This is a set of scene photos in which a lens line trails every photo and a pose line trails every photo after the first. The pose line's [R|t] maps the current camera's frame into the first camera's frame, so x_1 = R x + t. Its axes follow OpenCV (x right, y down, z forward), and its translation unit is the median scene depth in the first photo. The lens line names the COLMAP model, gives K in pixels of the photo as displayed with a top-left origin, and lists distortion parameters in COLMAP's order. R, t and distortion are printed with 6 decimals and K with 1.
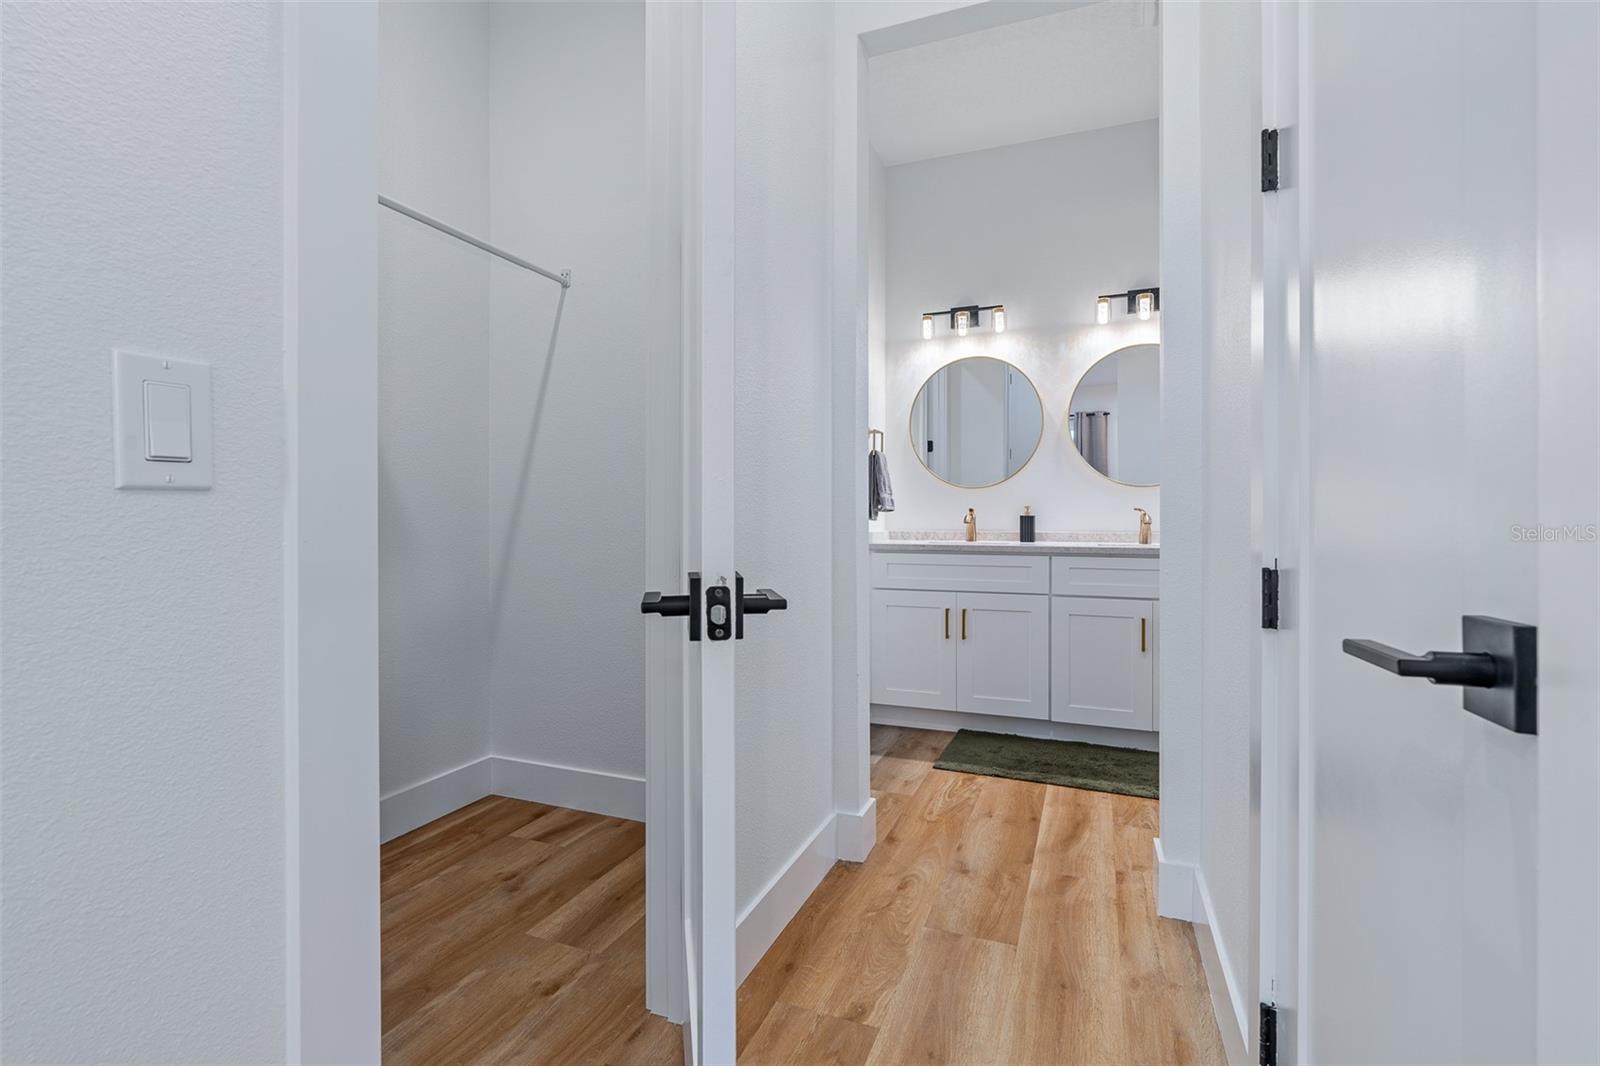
lens RADIAL K [[730.1, 0, 801.1], [0, 730.1, 515.6], [0, 0, 1]] dist [-0.024014, -0.000037]
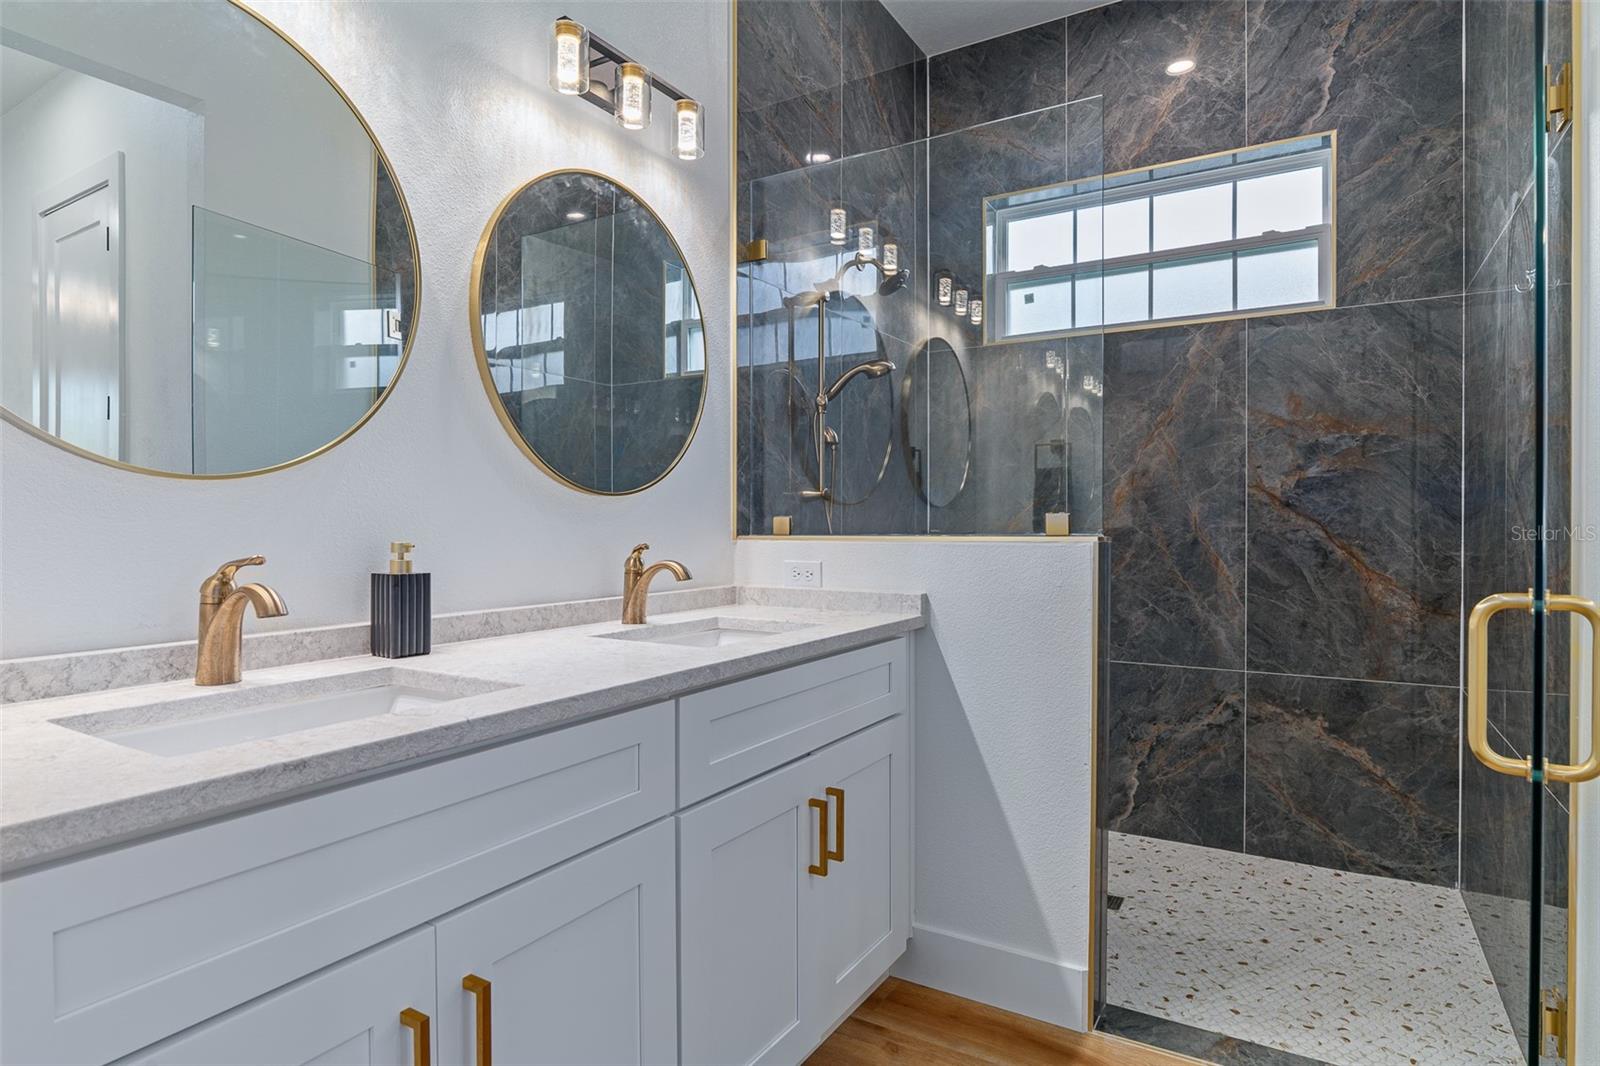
lens RADIAL K [[873.6, 0, 800.0], [0, 873.6, 533.0], [0, 0, 1]] dist [0.000774, 0.000059]
pose [[0.162462, -0.006907, 0.986691, -0.043200], [-0.002315, 0.999970, 0.007382, -0.021080], [-0.986712, -0.003483, 0.162442, 0.769273]]
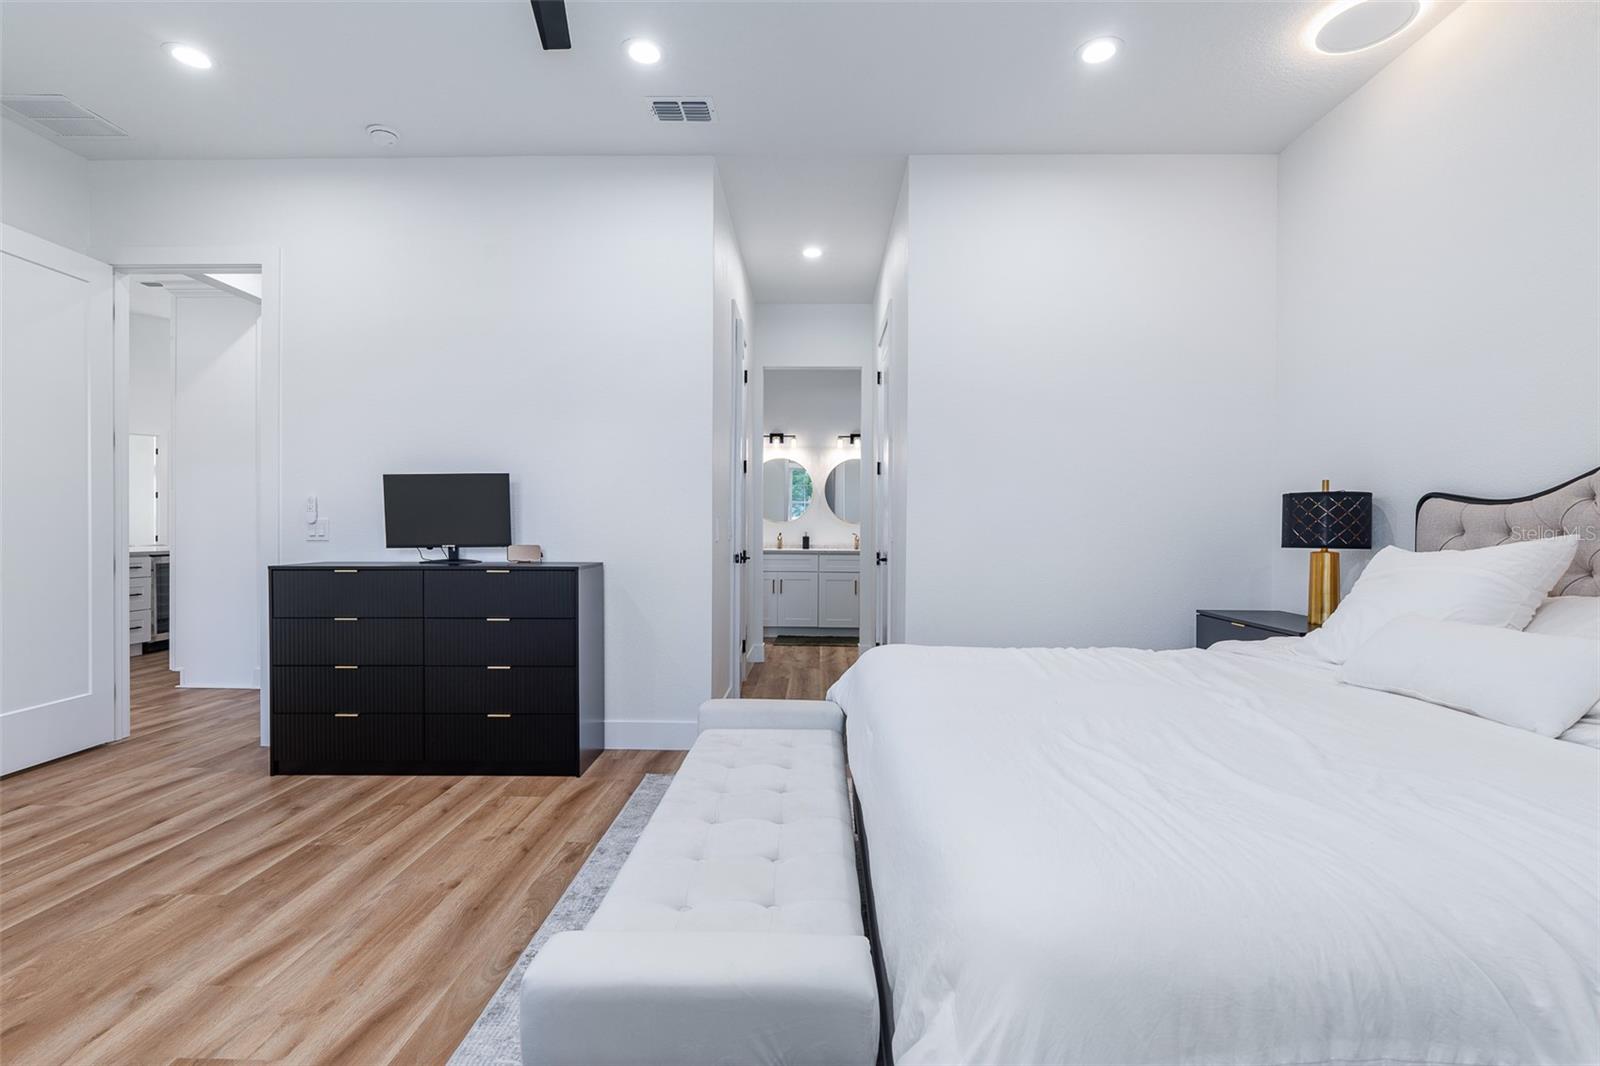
lens RADIAL K [[738.5, 0, 800.0], [0, 738.5, 533.0], [0, 0, 1]] dist [0.000033, 0.000000]
pose [[0.936457, 0.000367, 0.350781, -0.463068], [-0.006113, 0.999865, 0.015273, -0.043015], [-0.350728, -0.016447, 0.936333, -1.013710]]
